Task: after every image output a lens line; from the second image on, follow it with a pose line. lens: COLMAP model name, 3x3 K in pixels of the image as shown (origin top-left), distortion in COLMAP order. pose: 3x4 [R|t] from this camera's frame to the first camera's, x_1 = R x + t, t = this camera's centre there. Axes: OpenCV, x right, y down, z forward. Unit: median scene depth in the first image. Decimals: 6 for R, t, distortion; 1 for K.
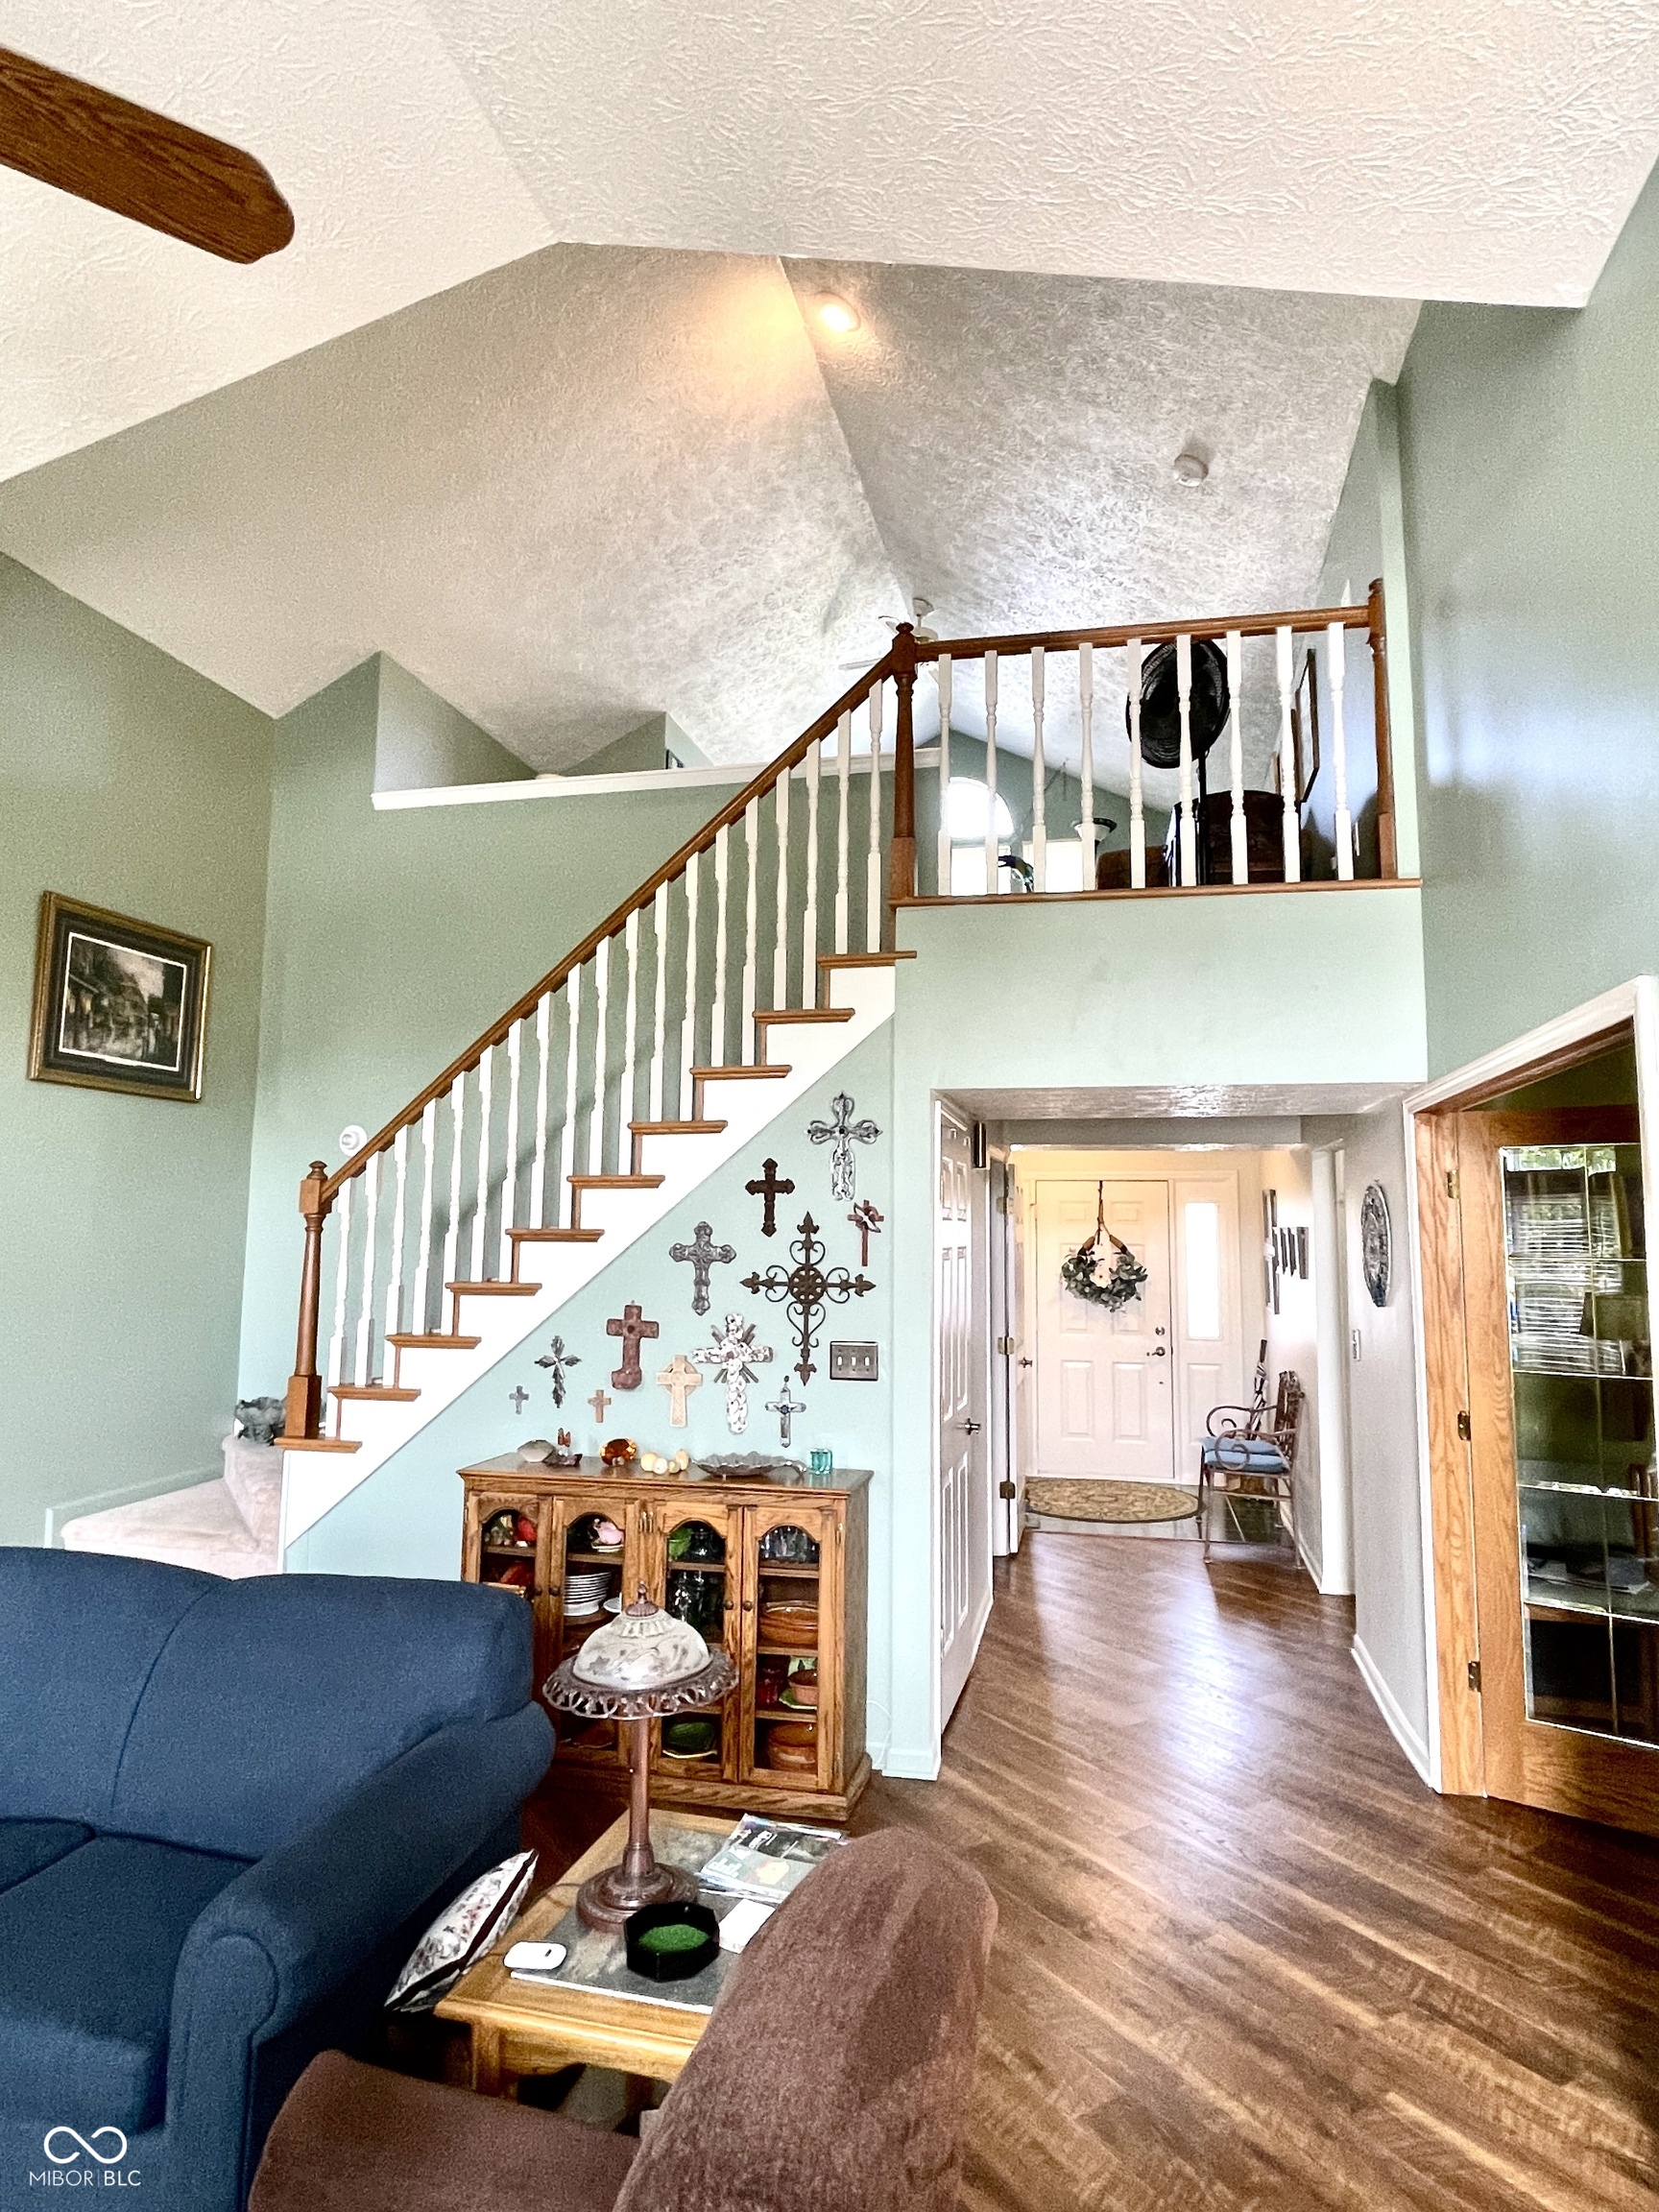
lens RADIAL K [[1244.5, 0, 836.6], [0, 1244.5, 1096.7], [0, 0, 1]] dist [-0.007191, -0.000999]
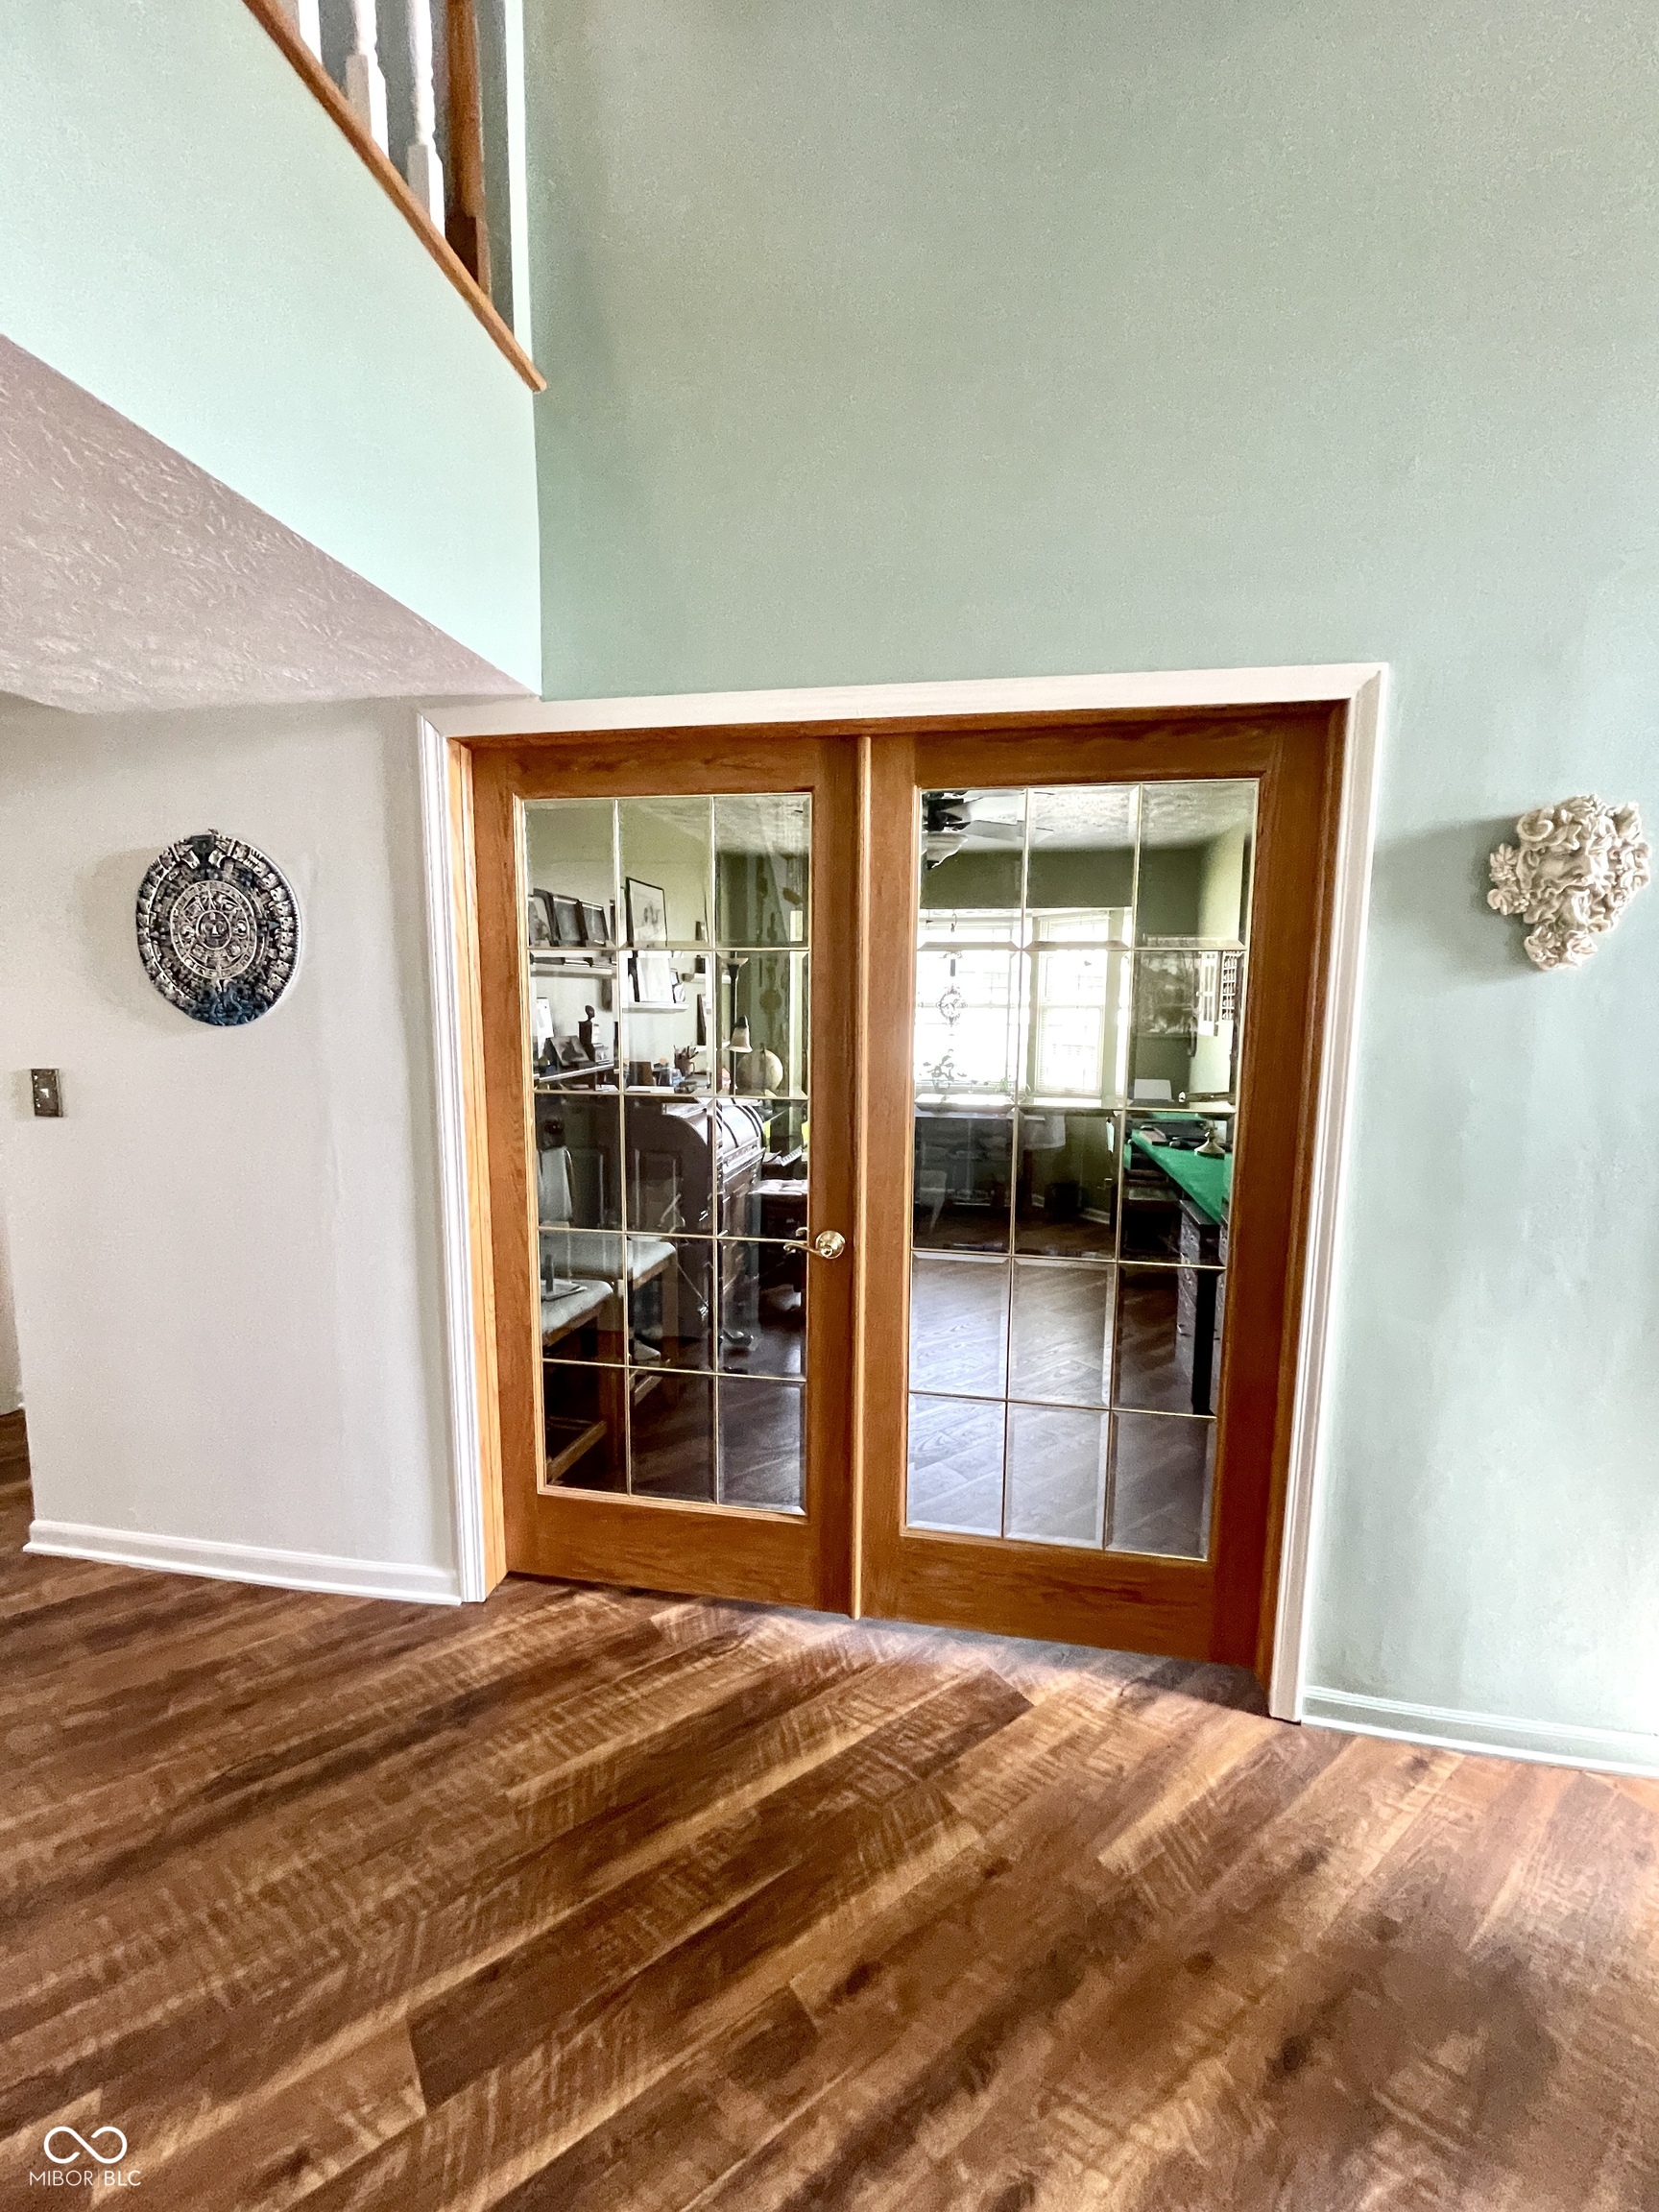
lens RADIAL K [[887.2, 0, 838.4], [0, 887.2, 1116.3], [0, 0, 1]] dist [0.001600, -0.000865]
pose [[-0.062171, -0.136648, 0.988667, -0.098061], [-0.120362, 0.984380, 0.128487, 0.198438], [-0.990781, -0.111010, -0.077647, 1.212783]]
